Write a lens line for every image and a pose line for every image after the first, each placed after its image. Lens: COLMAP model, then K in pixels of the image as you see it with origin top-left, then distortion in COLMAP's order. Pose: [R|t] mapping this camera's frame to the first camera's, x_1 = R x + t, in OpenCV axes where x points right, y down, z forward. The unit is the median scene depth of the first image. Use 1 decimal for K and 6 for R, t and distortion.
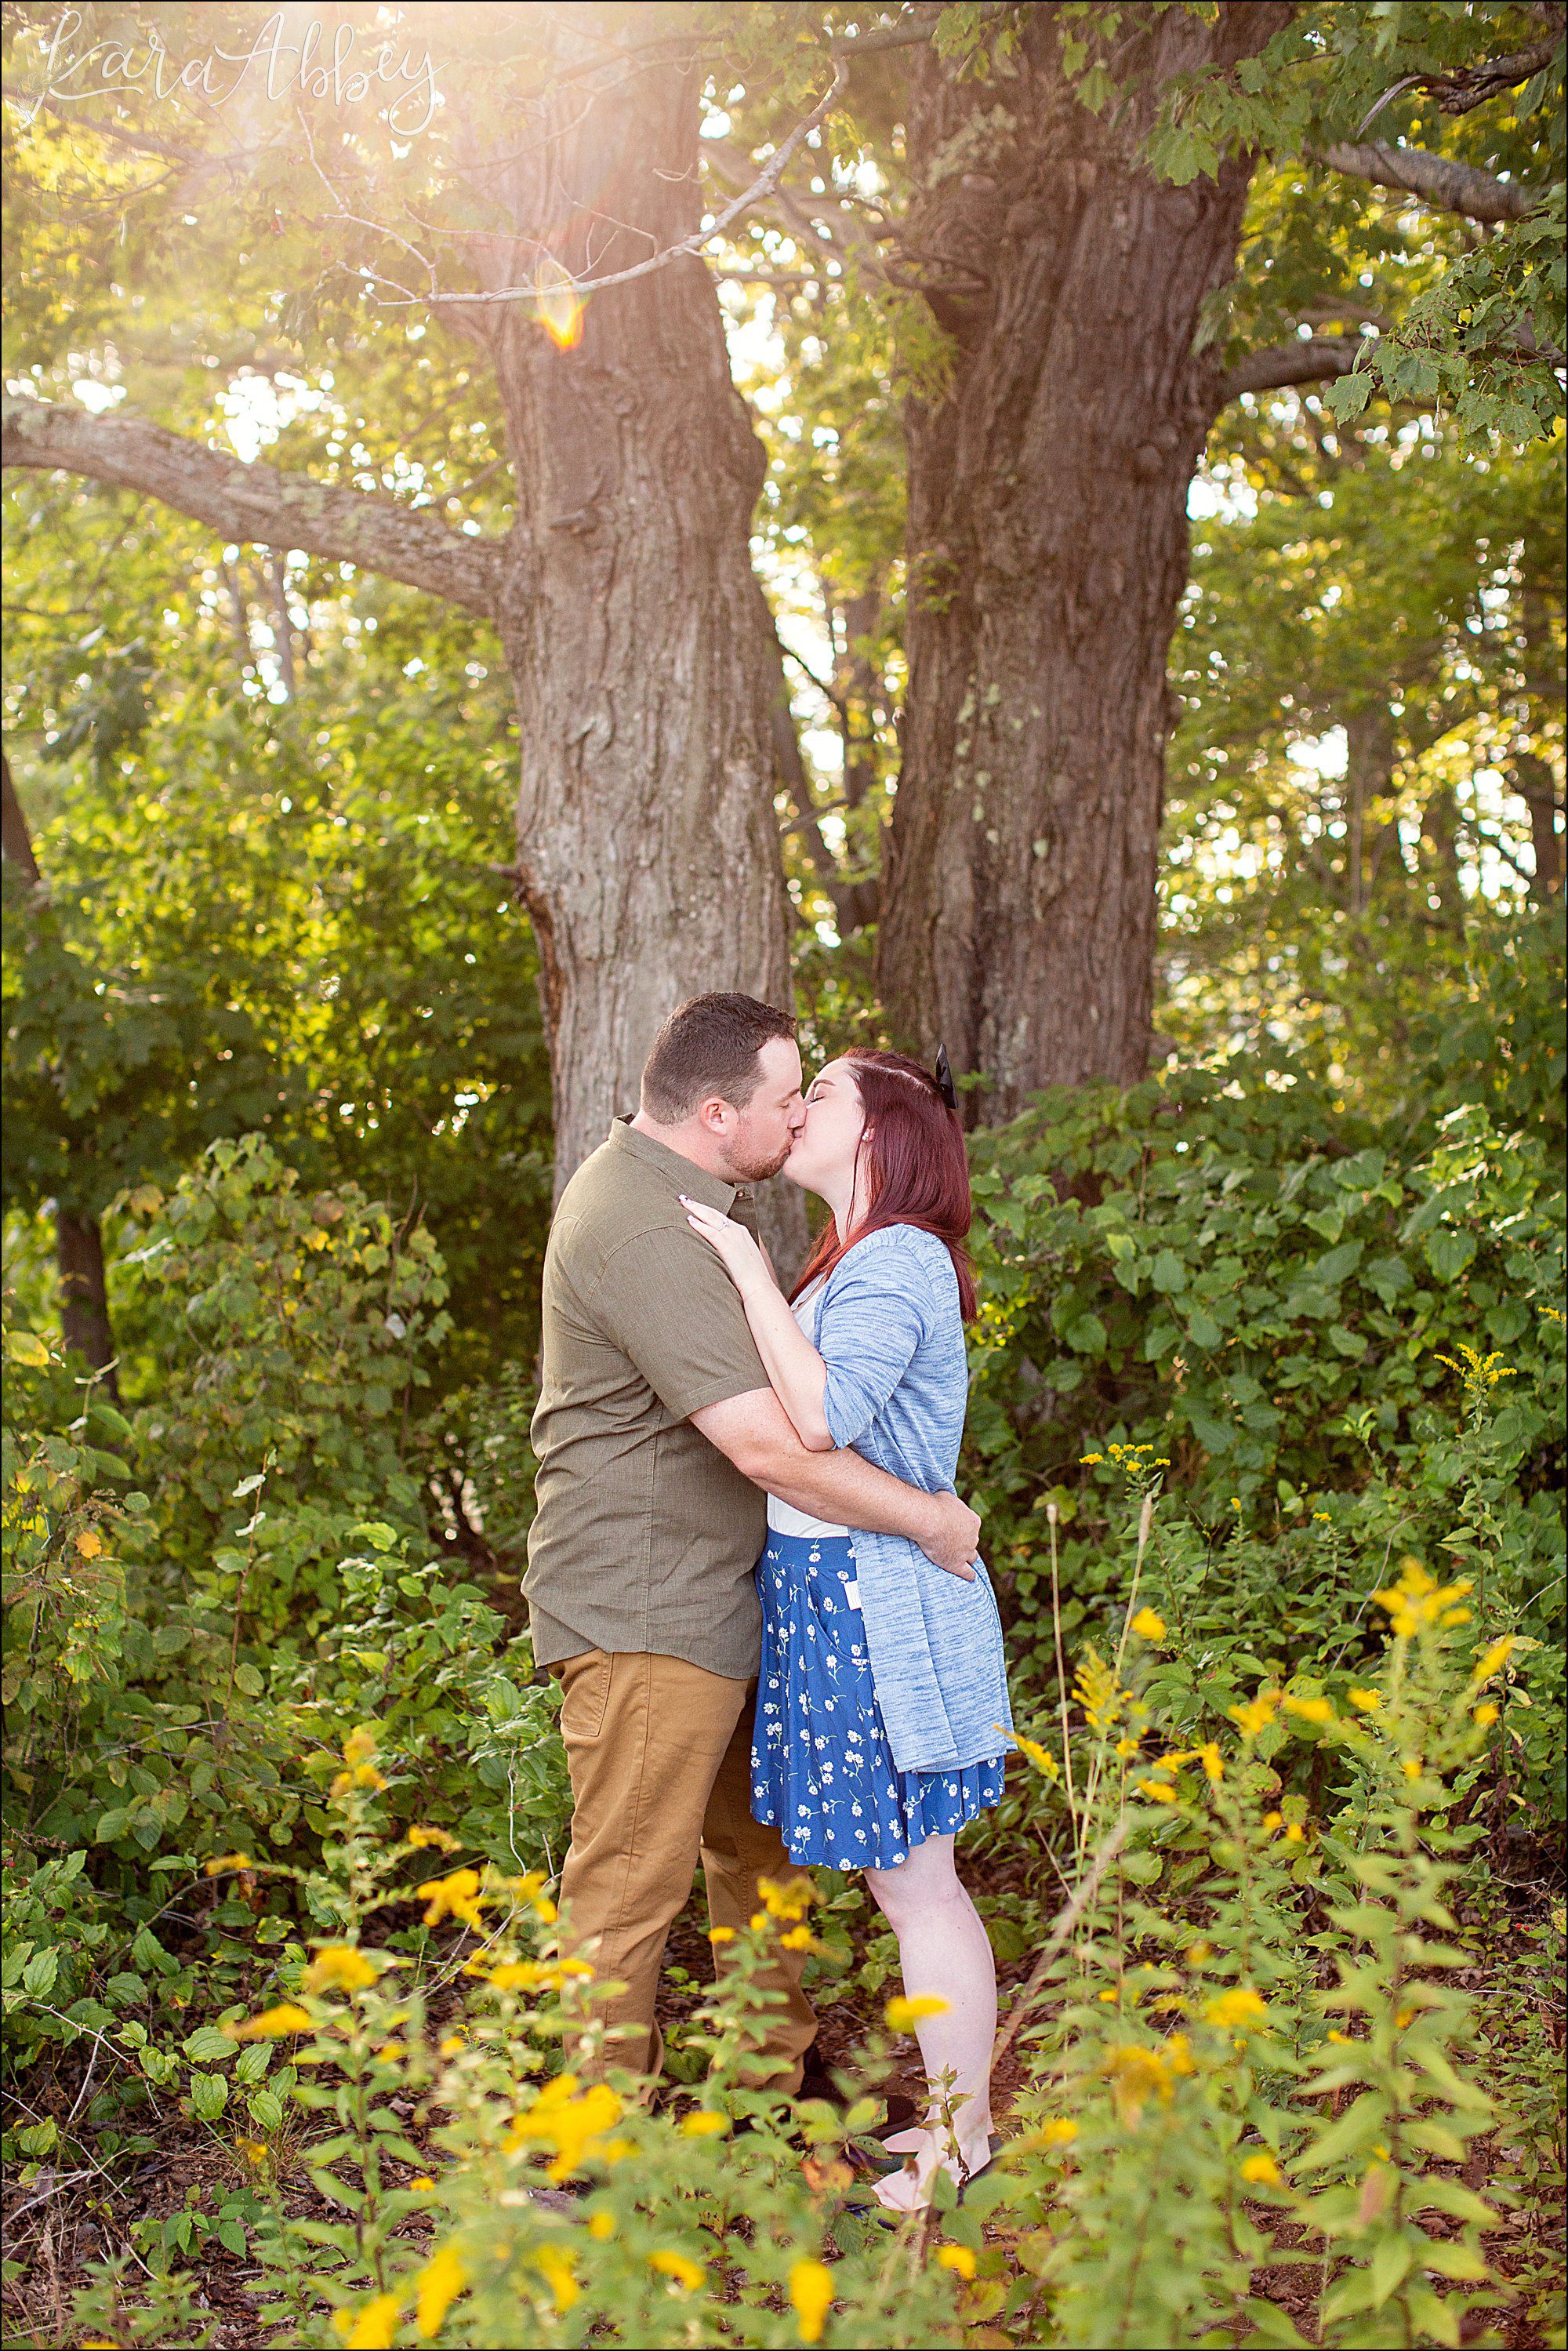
lens RADIAL K [[3372.7, 0, 790.4], [0, 3372.7, 1225.3], [0, 0, 1]] dist [-0.136222, 0.034154]
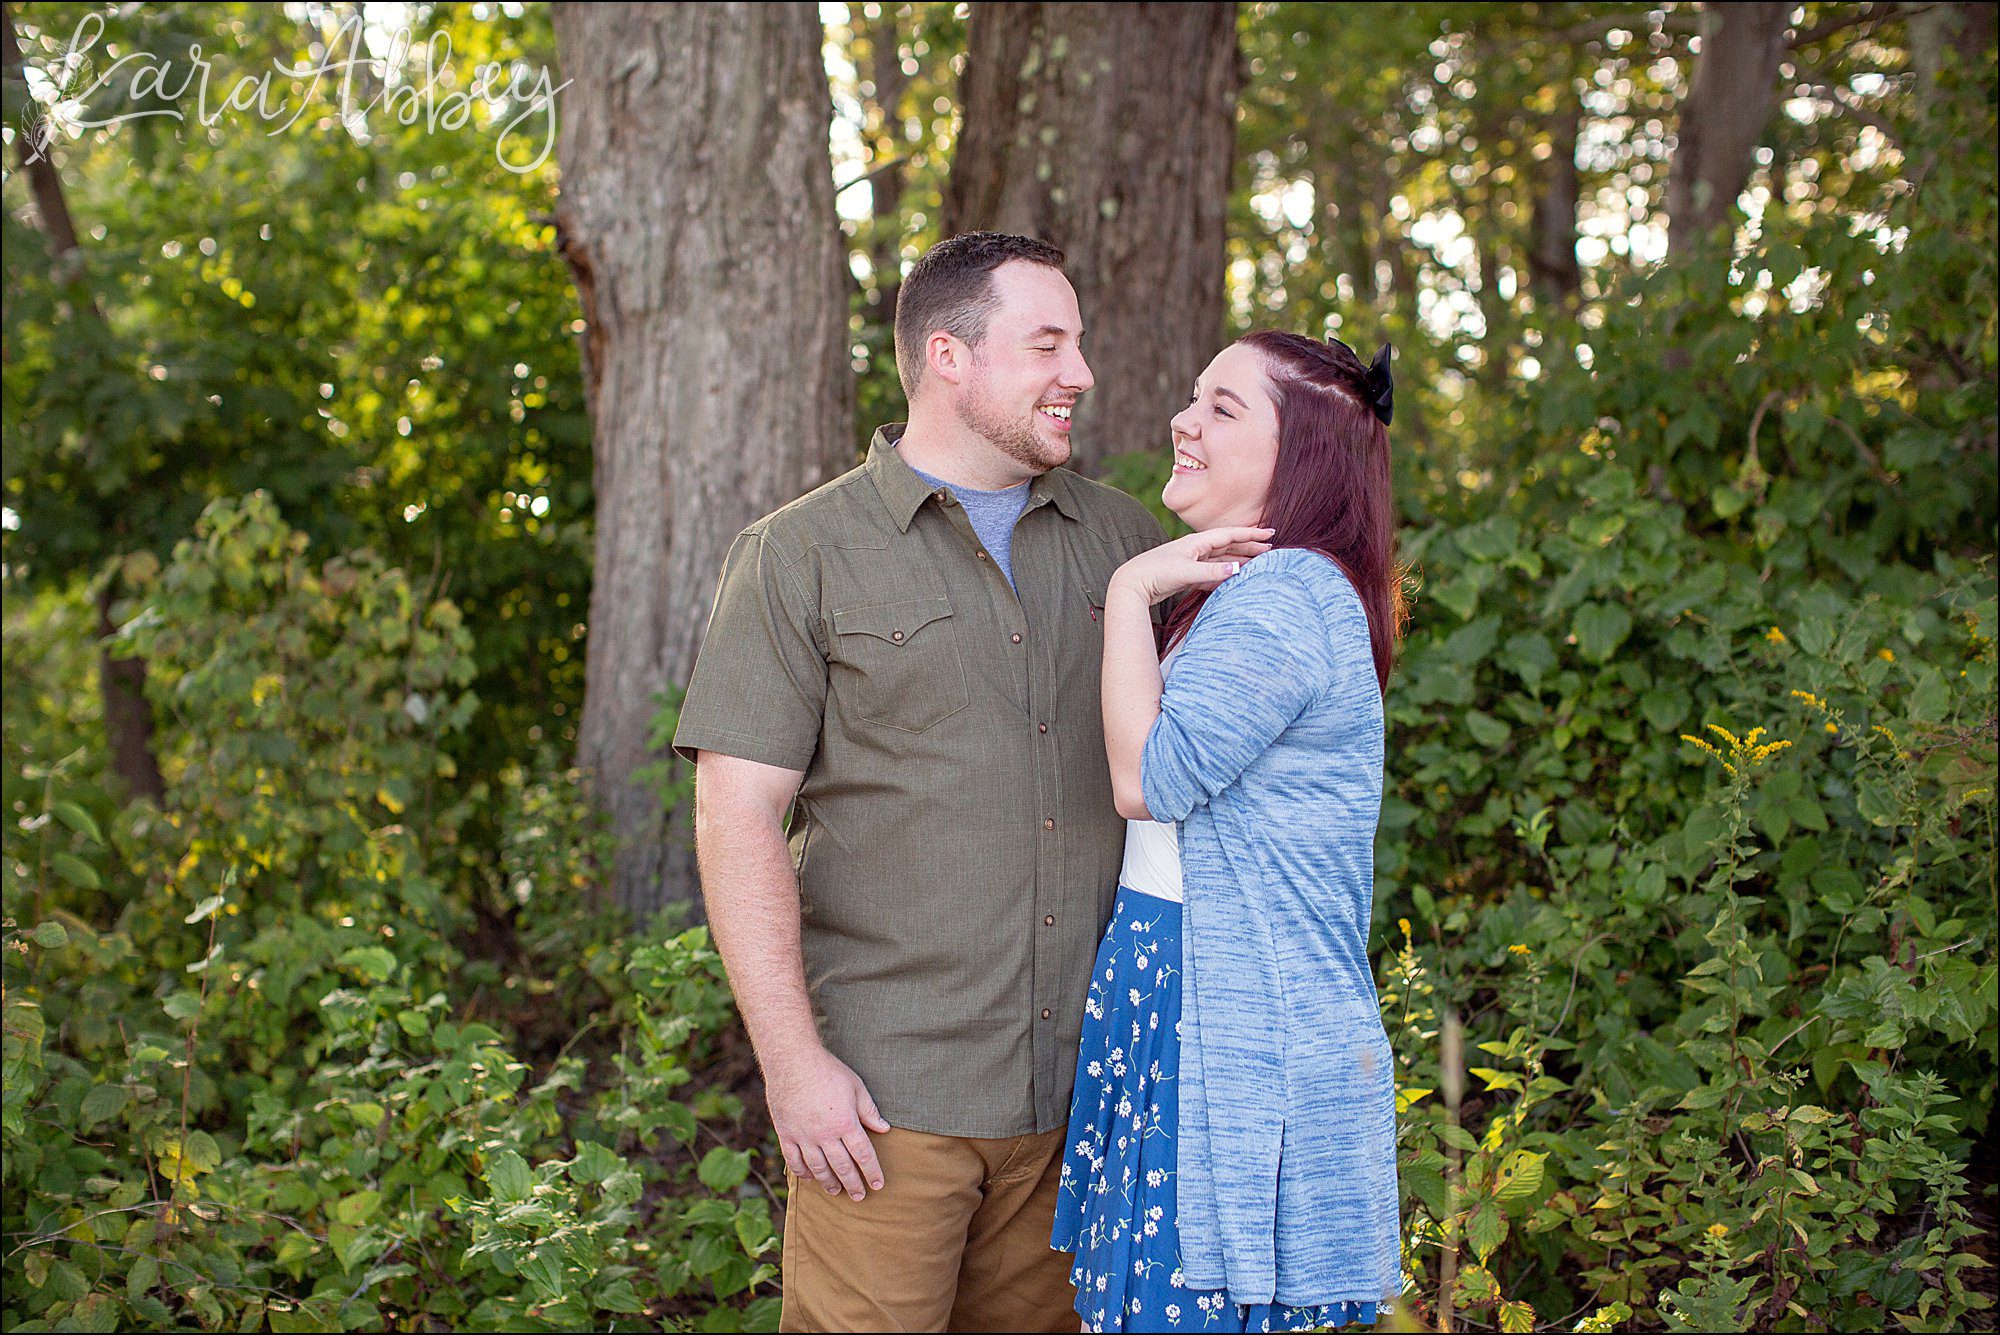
lens RADIAL K [[2873.9, 0, 1000.0], [0, 2873.9, 667.5], [0, 0, 1]] dist [-0.150819, 0.130991]
pose [[0.997906, 0.002213, 0.064650, -0.011156], [-0.003368, 0.999837, 0.017763, 0.005064], [-0.064600, -0.017943, 0.997750, 0.237589]]
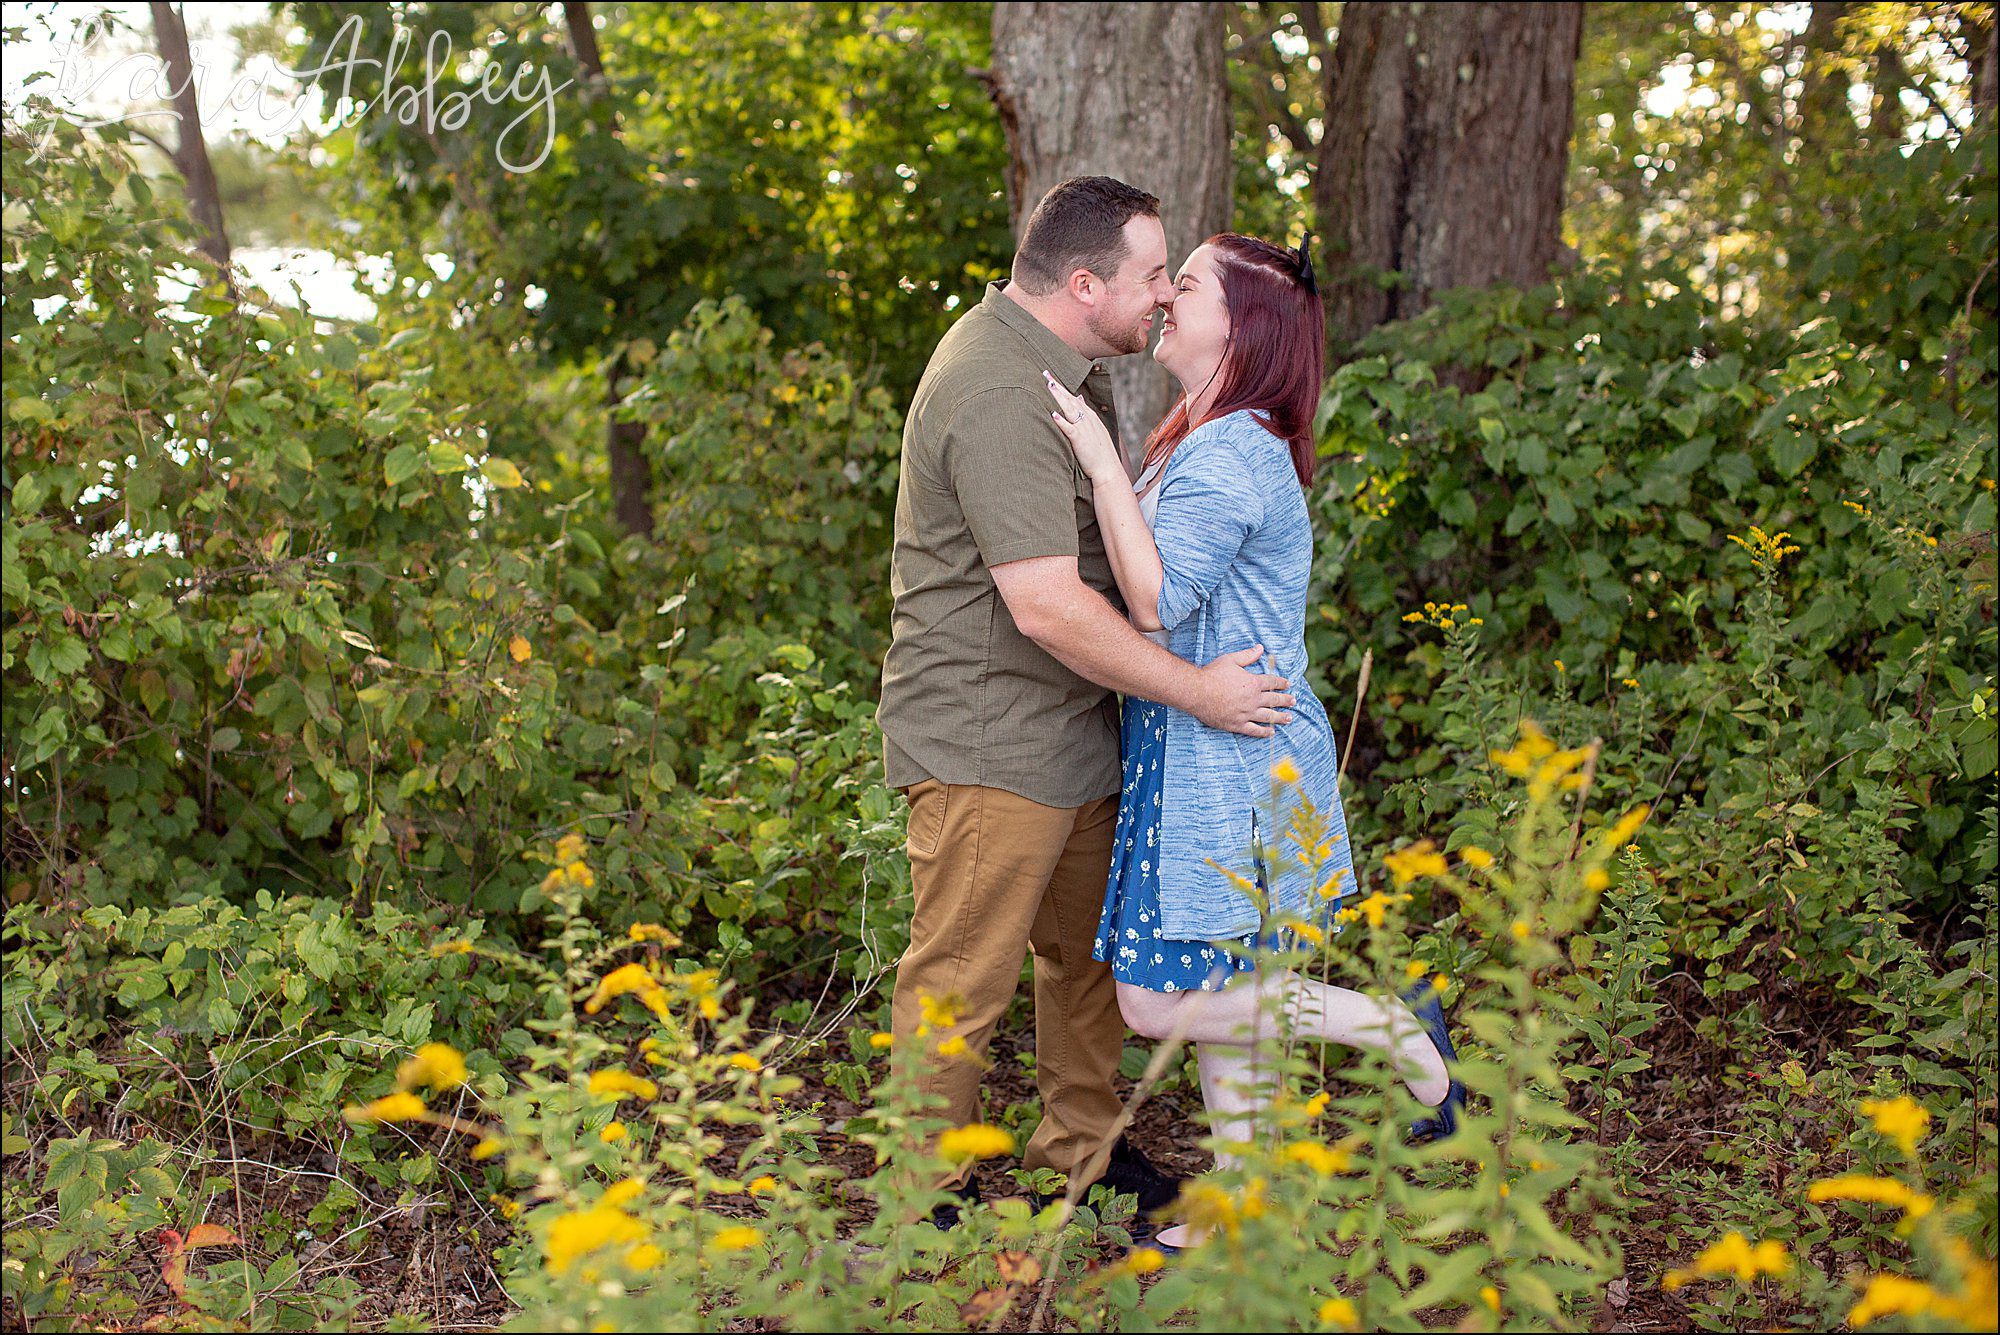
lens RADIAL K [[2873.9, 0, 1000.0], [0, 2873.9, 667.5], [0, 0, 1]] dist [-0.150819, 0.130991]
pose [[0.993123, 0.053750, -0.104012, 0.037745], [-0.044104, 0.994697, 0.092908, 0.003491], [0.108455, -0.087681, 0.990227, 0.045736]]
